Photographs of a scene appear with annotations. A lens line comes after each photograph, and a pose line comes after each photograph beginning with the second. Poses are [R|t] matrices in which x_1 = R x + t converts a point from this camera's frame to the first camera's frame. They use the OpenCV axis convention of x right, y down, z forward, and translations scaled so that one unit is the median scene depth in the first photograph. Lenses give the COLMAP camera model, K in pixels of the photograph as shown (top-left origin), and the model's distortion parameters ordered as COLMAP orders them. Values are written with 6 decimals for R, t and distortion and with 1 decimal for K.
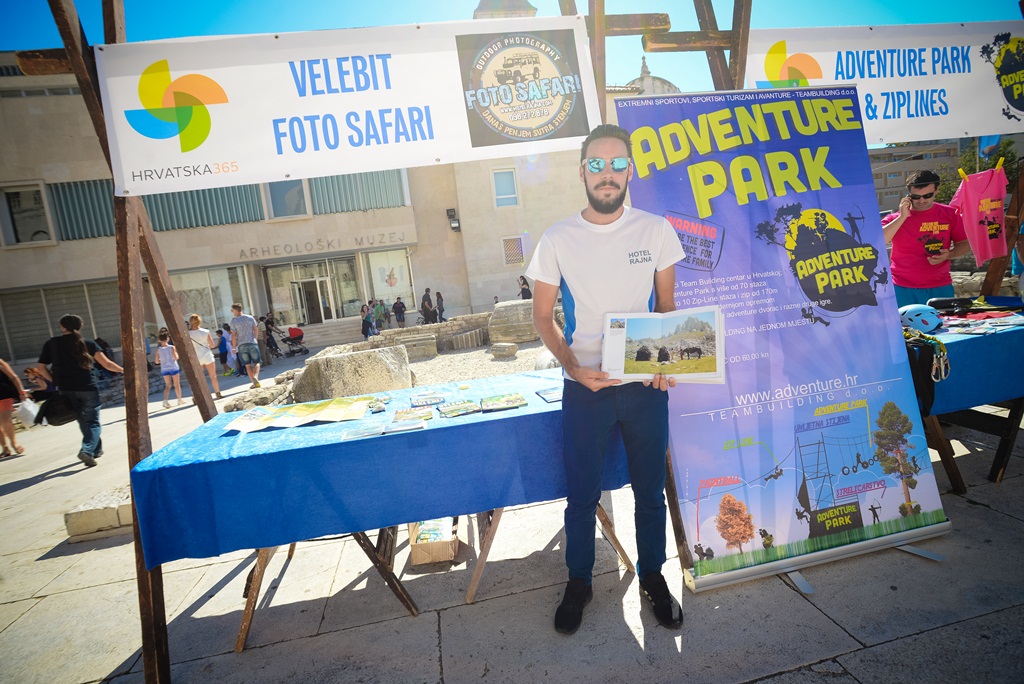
lens RADIAL K [[497.6, 0, 515.5], [0, 497.6, 344.4], [0, 0, 1]] dist [-0.051735, 0.020367]
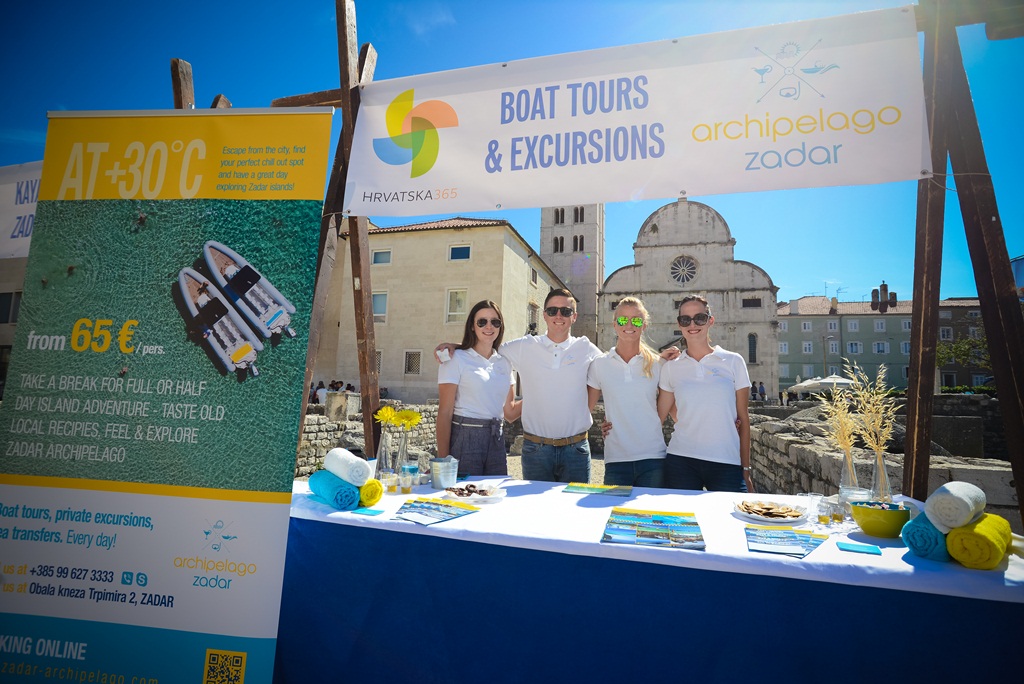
lens RADIAL K [[497.6, 0, 518.5], [0, 497.6, 342.8], [0, 0, 1]] dist [-0.051735, 0.020367]
pose [[0.877147, 0.095470, -0.470636, 7.859565], [-0.193886, 0.967016, -0.165192, -1.074836], [0.439342, 0.236148, 0.866725, 1.652708]]
